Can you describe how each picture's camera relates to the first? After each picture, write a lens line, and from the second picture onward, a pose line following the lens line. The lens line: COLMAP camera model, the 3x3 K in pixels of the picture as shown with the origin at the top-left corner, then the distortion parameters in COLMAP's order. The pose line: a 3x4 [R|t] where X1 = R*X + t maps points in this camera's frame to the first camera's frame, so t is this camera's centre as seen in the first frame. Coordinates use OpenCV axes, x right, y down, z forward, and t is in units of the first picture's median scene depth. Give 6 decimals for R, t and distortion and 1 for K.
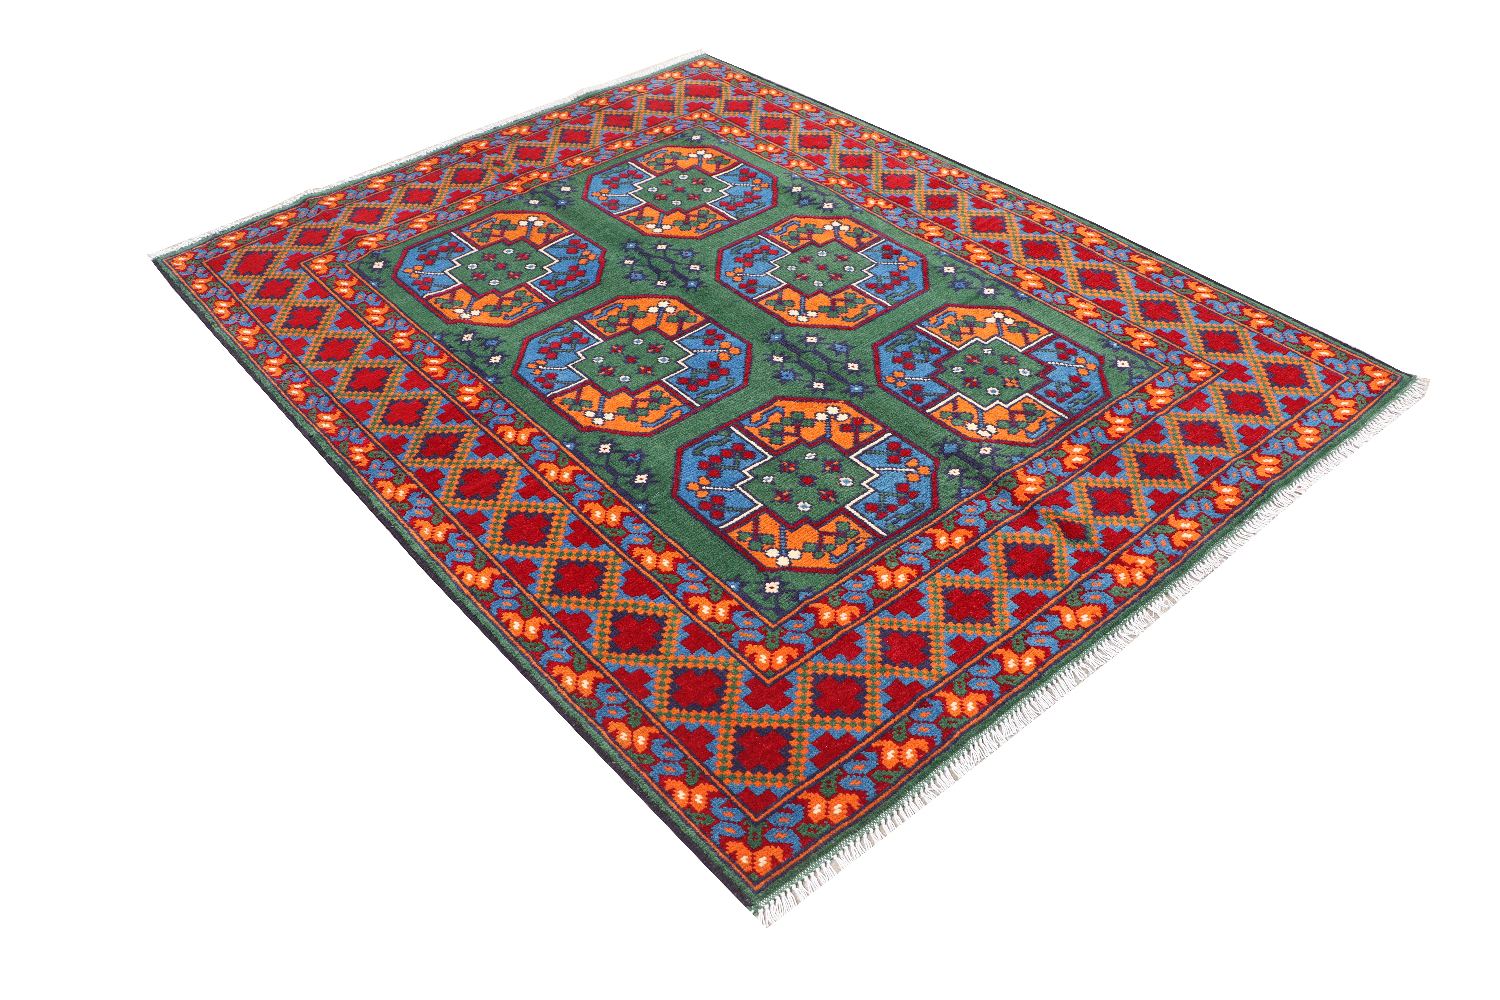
lens RADIAL K [[1344.2, 0, 750.0], [0, 1344.2, 500.0], [0, 0, 1]] dist [-0.129514, 0.074439]
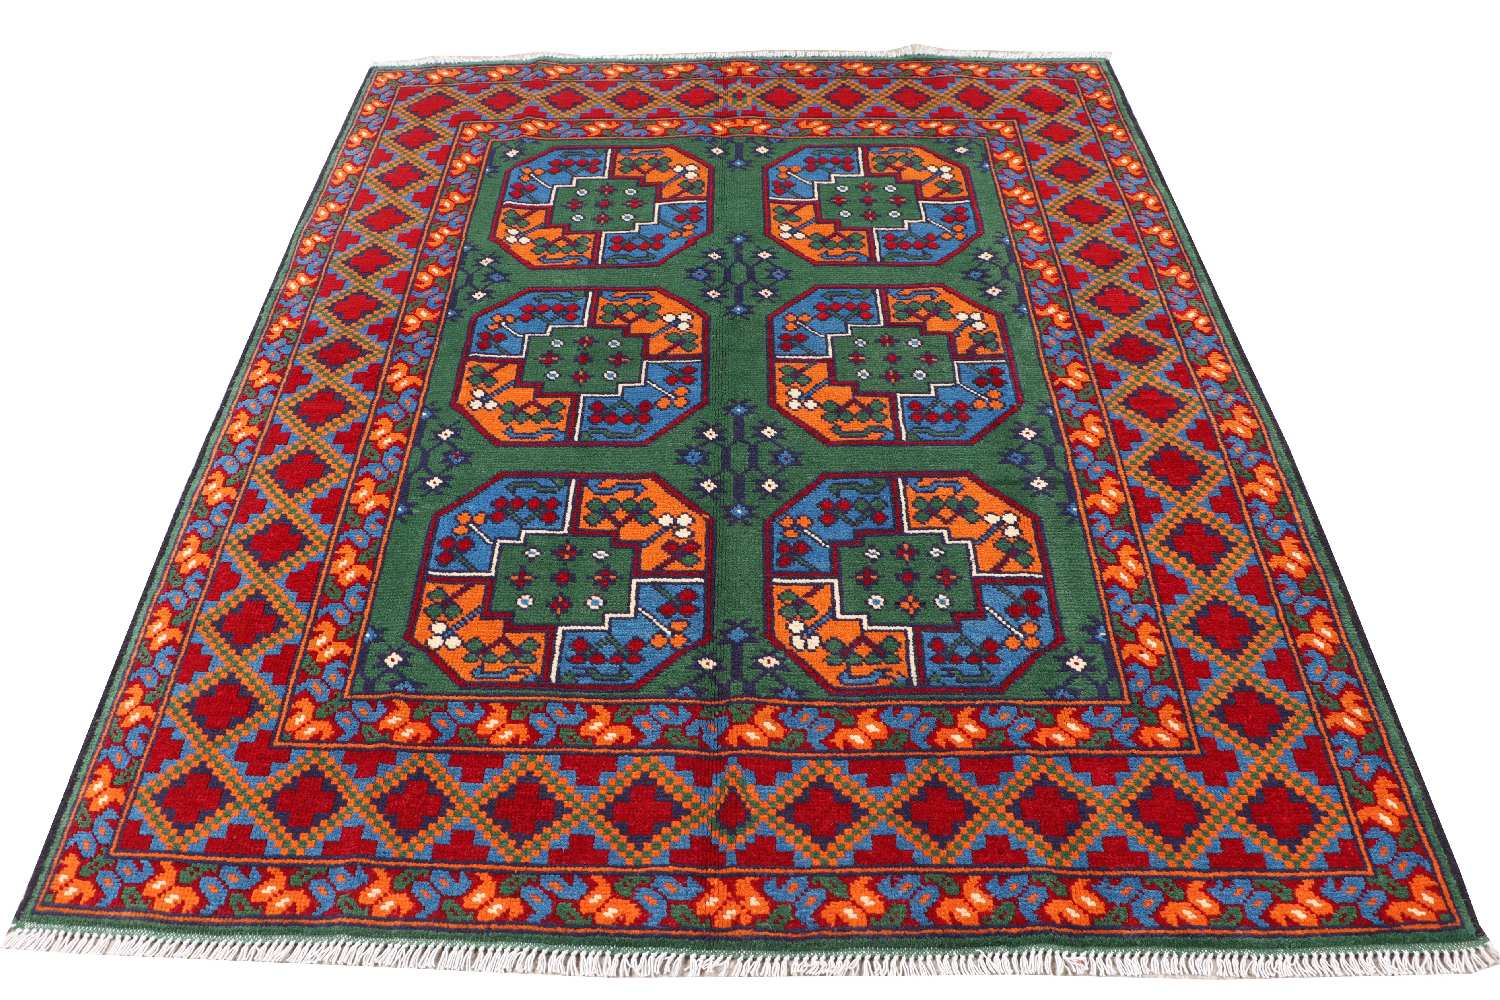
lens RADIAL K [[1344.2, 0, 750.0], [0, 1344.2, 500.0], [0, 0, 1]] dist [-0.129514, 0.074439]
pose [[0.732084, 0.484676, -0.478687, 0.475777], [-0.430563, 0.873755, 0.226202, -0.279200], [0.527890, 0.040506, 0.848346, 0.317922]]
